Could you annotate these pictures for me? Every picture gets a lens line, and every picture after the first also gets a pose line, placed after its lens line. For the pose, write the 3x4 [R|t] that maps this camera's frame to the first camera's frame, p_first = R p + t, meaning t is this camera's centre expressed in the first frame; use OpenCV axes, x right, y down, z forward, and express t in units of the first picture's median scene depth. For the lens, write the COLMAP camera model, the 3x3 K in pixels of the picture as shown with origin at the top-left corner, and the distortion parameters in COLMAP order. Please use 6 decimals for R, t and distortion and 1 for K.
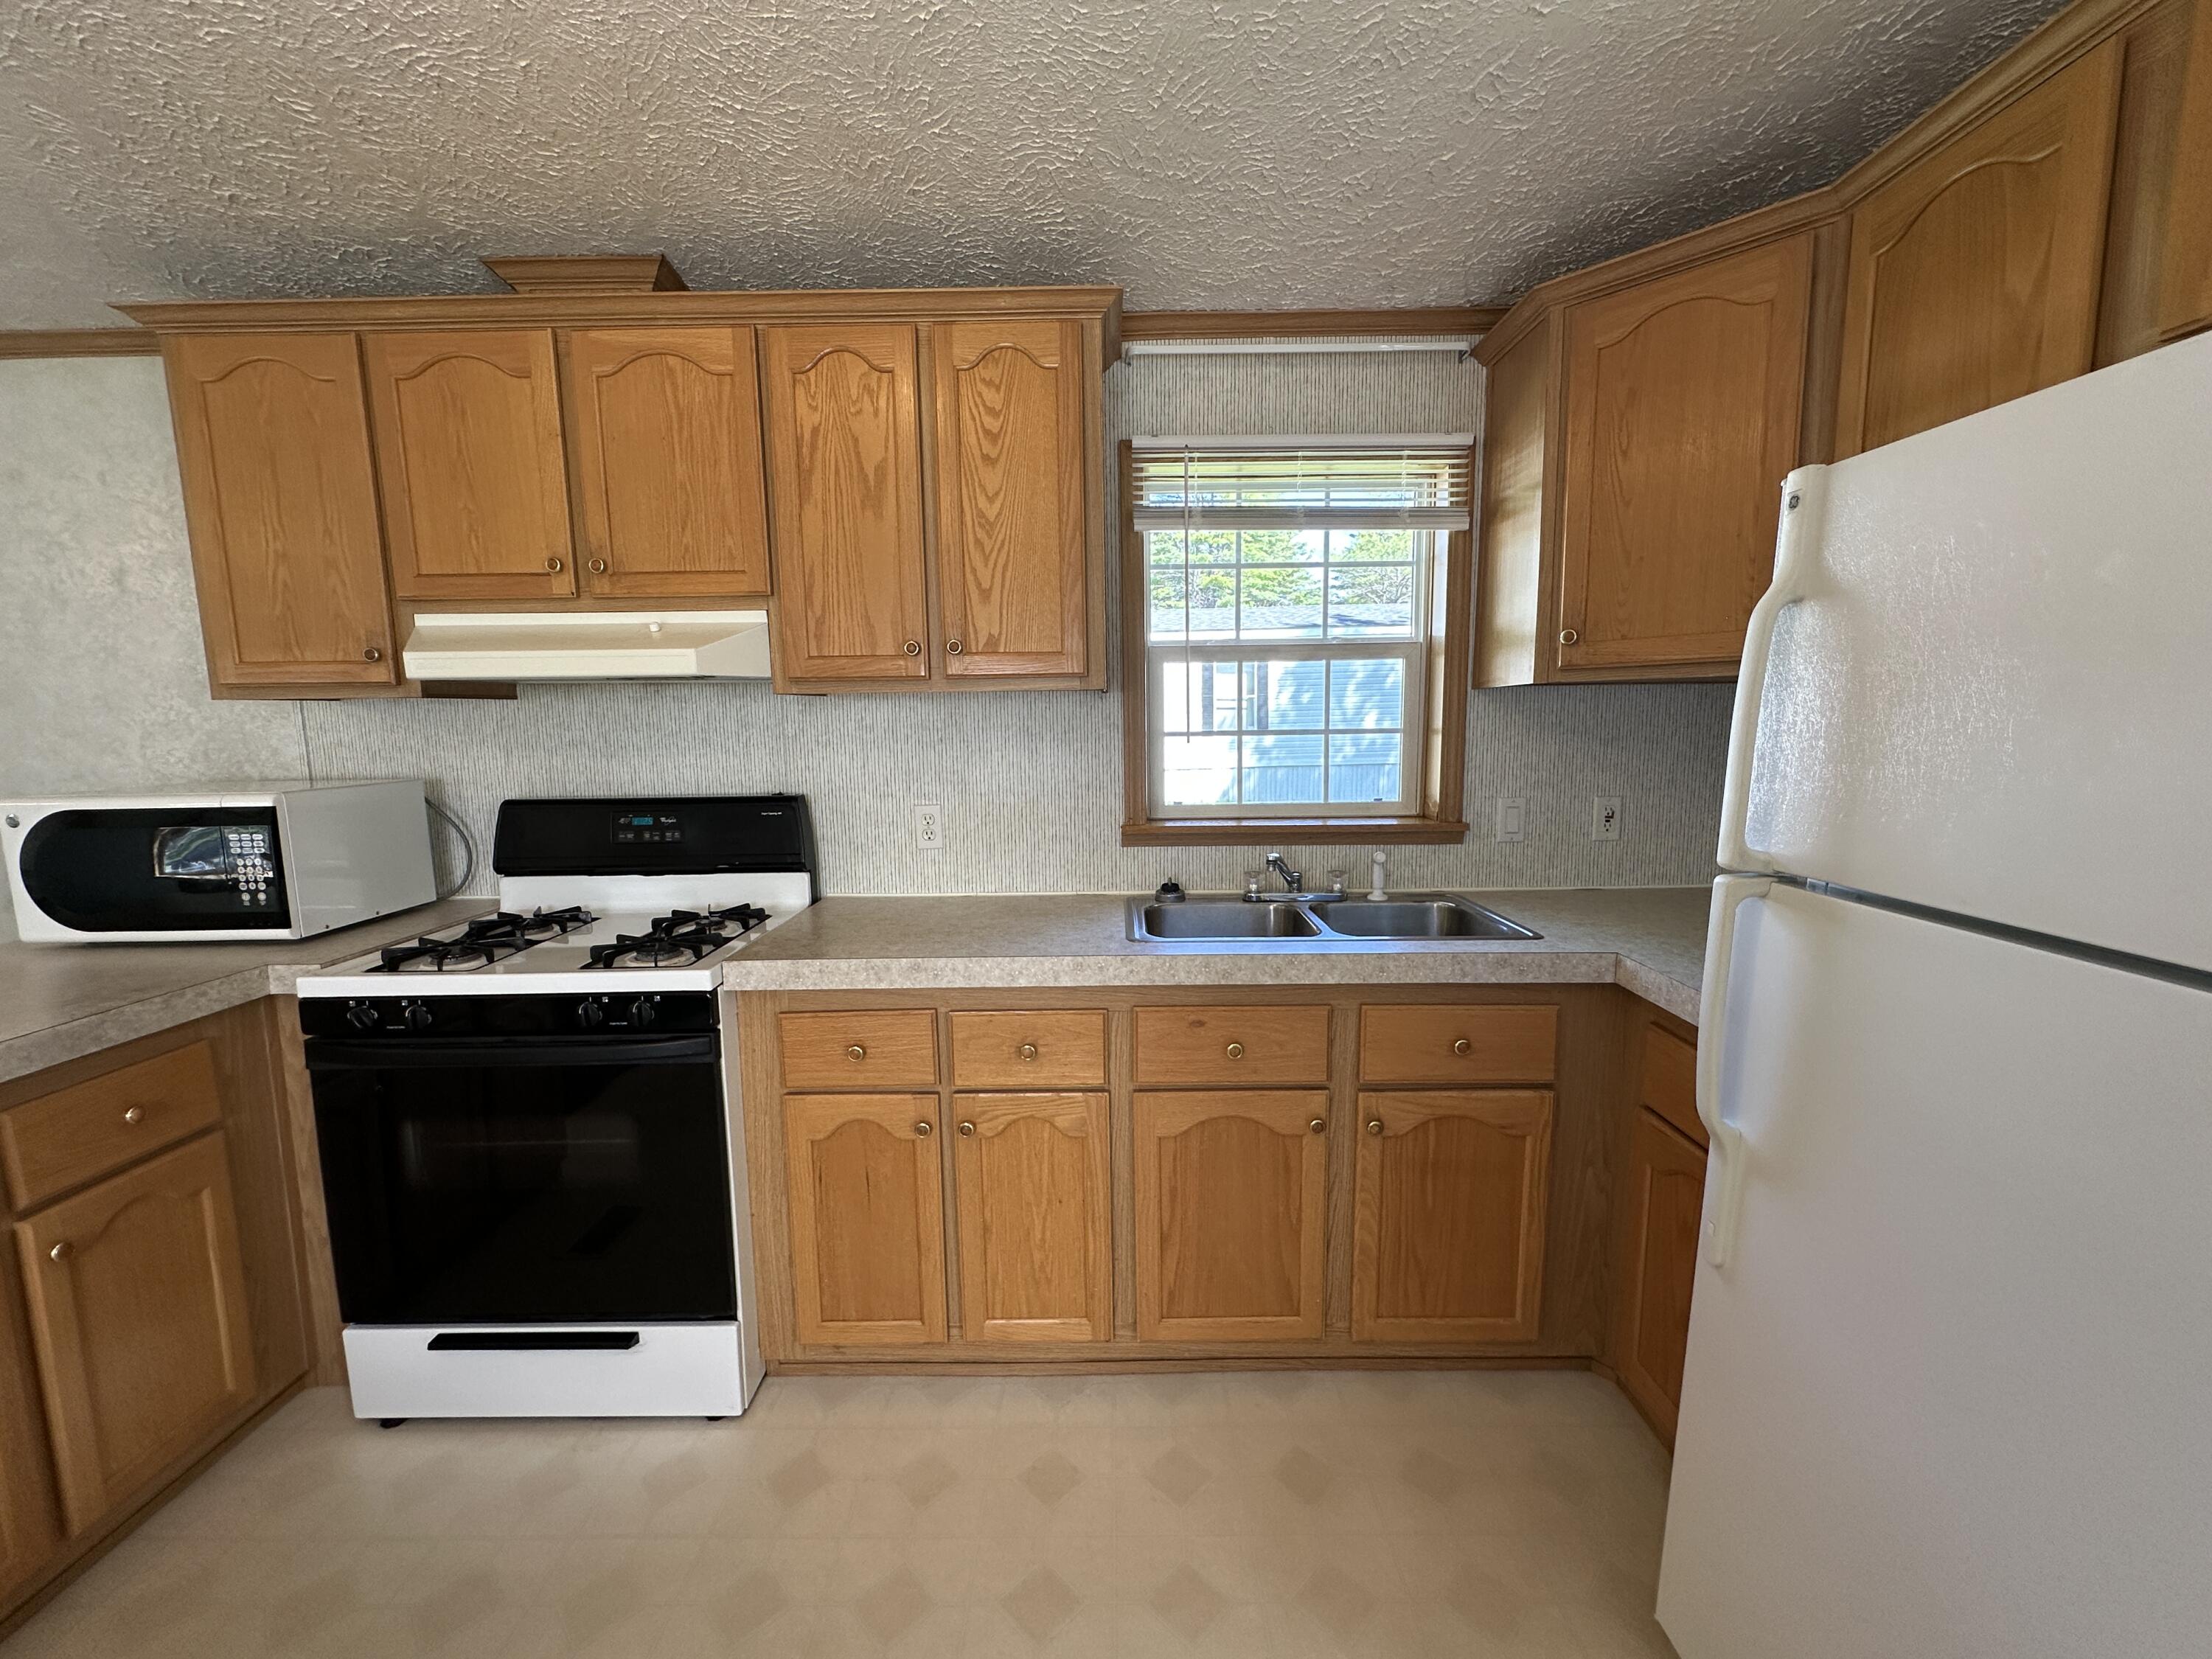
lens RADIAL K [[883.4, 0, 1107.9], [0, 883.4, 826.7], [0, 0, 1]] dist [-0.002481, 0.000164]
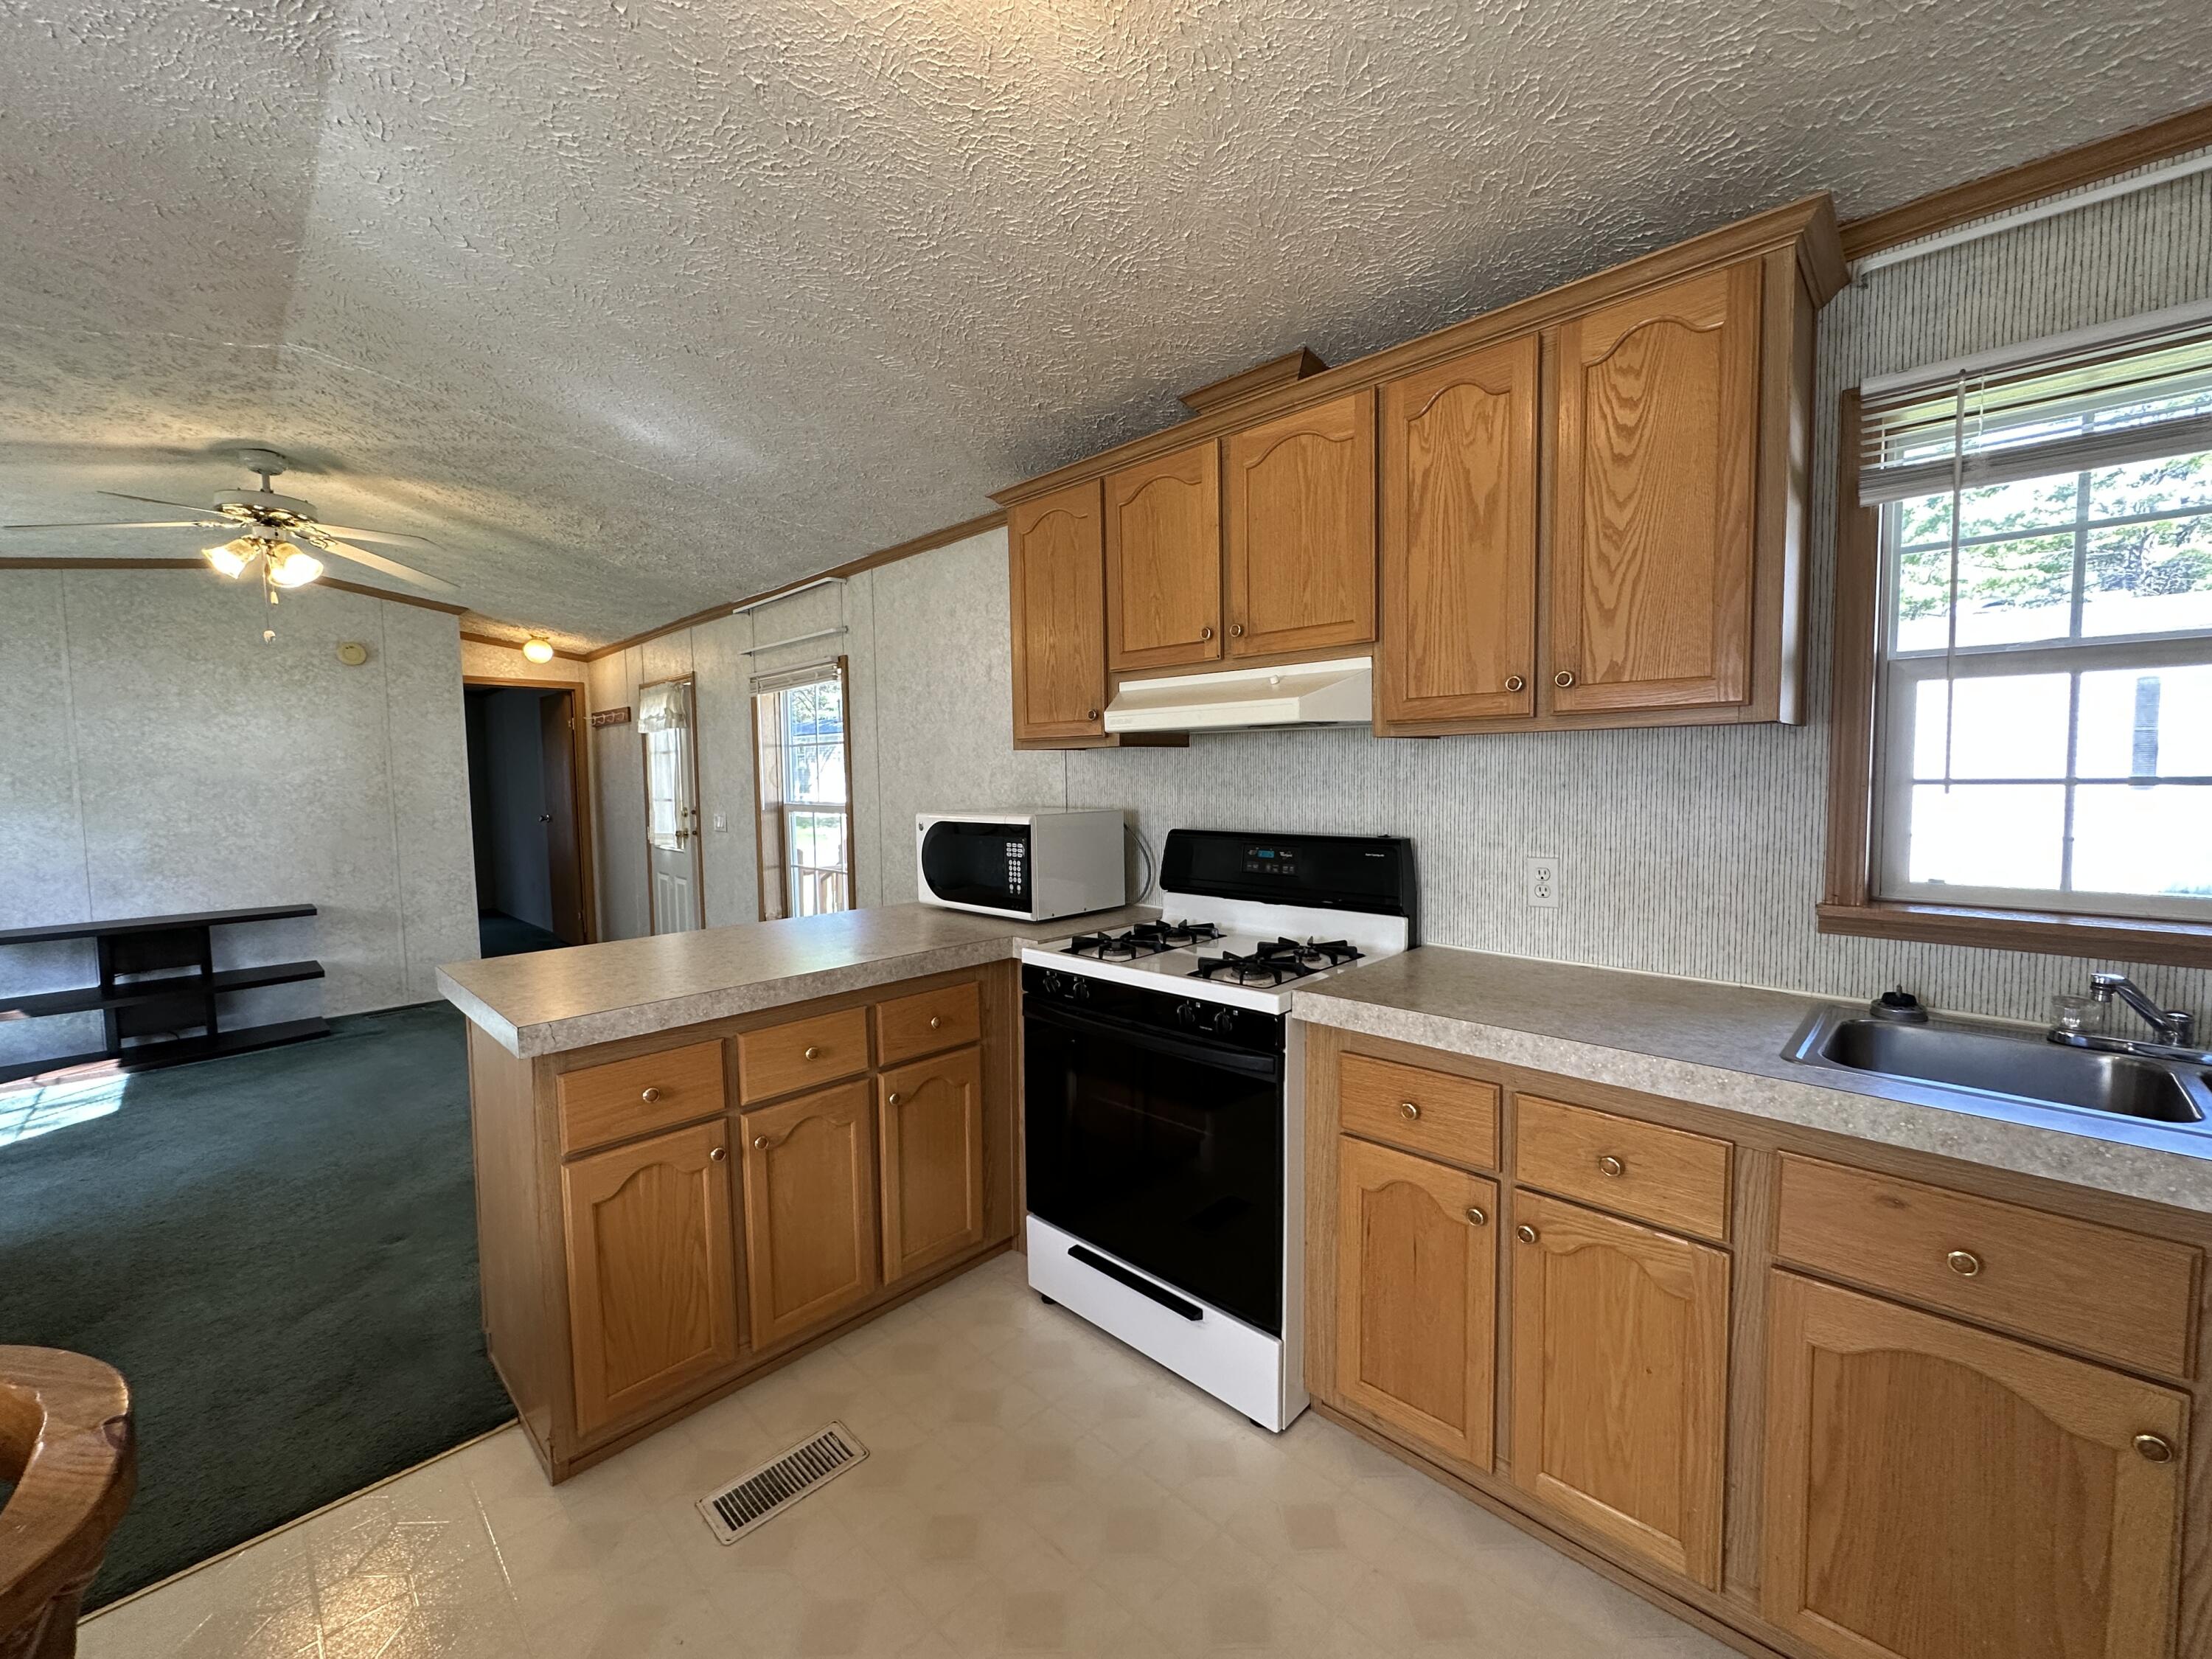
lens RADIAL K [[884.4, 0, 1106.7], [0, 884.4, 827.2], [0, 0, 1]] dist [-0.001495, 0.000324]
pose [[0.721493, 0.047219, -0.690810, 0.114696], [-0.083194, 0.996356, -0.018784, -0.002570], [0.687406, 0.071024, 0.722792, 0.063314]]
